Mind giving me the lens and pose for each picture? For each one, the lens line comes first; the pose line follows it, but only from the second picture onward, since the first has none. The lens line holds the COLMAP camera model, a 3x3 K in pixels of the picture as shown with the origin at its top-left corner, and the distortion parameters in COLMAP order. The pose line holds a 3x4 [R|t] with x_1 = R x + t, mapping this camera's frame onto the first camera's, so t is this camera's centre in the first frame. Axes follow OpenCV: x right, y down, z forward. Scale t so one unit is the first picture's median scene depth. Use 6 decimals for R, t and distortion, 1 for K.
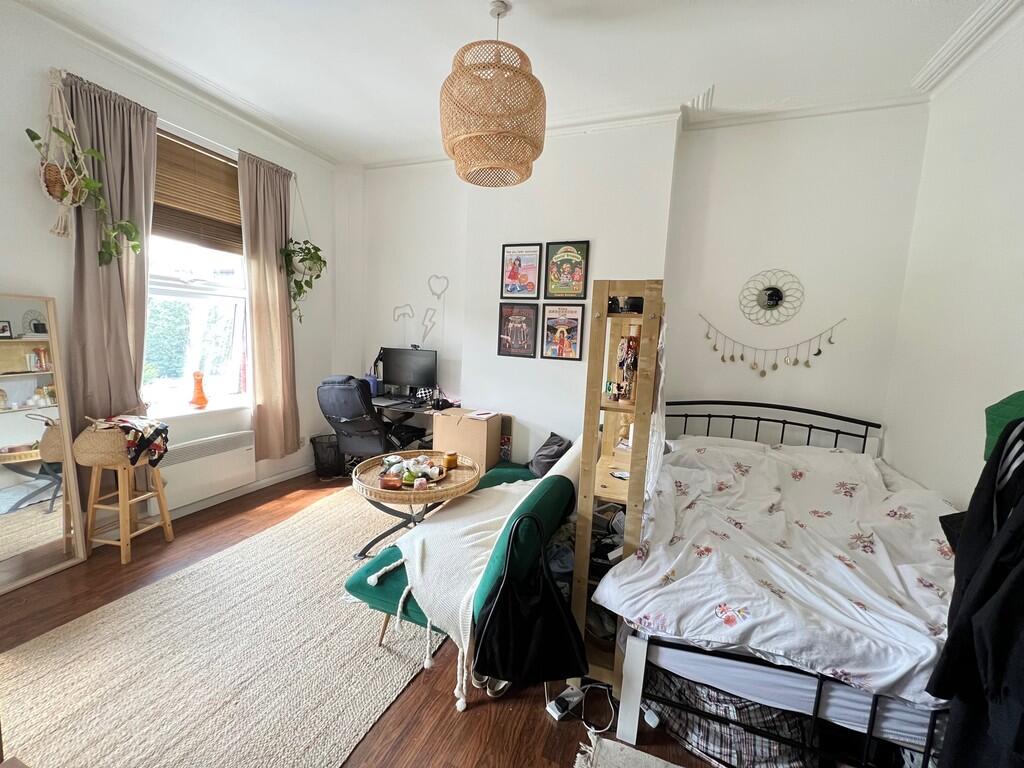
lens RADIAL K [[410.9, 0, 512.3], [0, 410.9, 383.6], [0, 0, 1]] dist [-0.004922, 0.001799]
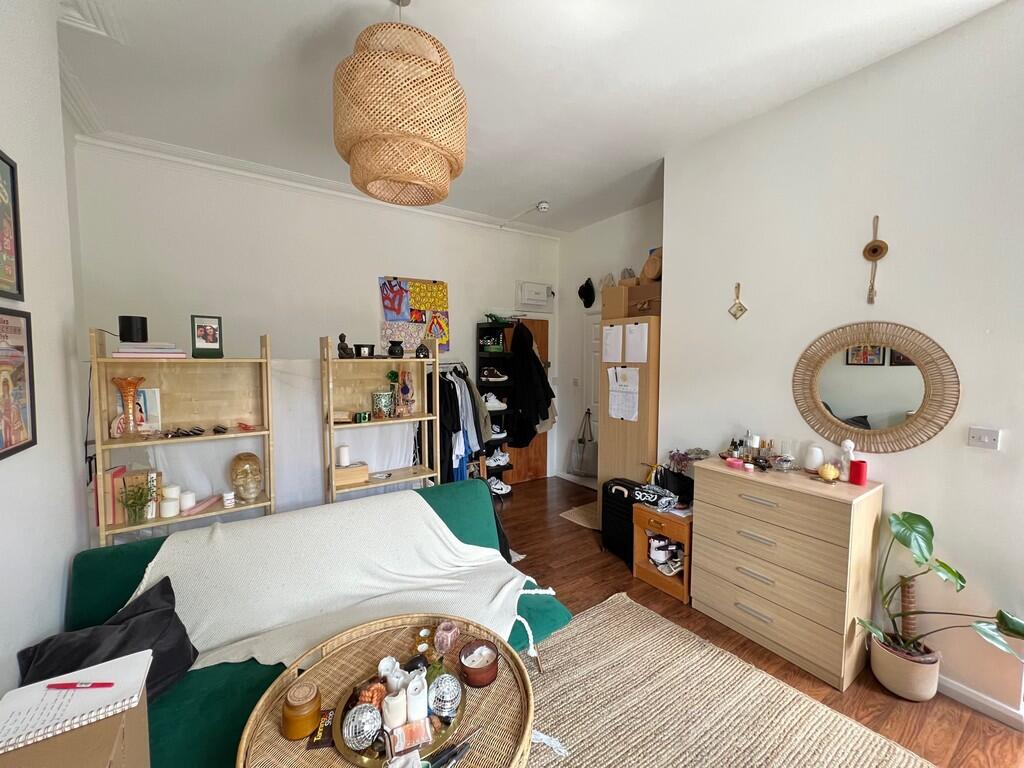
lens RADIAL K [[410.9, 0, 506.4], [0, 410.9, 385.0], [0, 0, 1]] dist [-0.004922, 0.001799]
pose [[-0.814417, -0.093063, 0.572769, -0.559507], [0.028166, 0.979553, 0.199206, -0.224043], [-0.579596, 0.178369, -0.795143, 1.251948]]
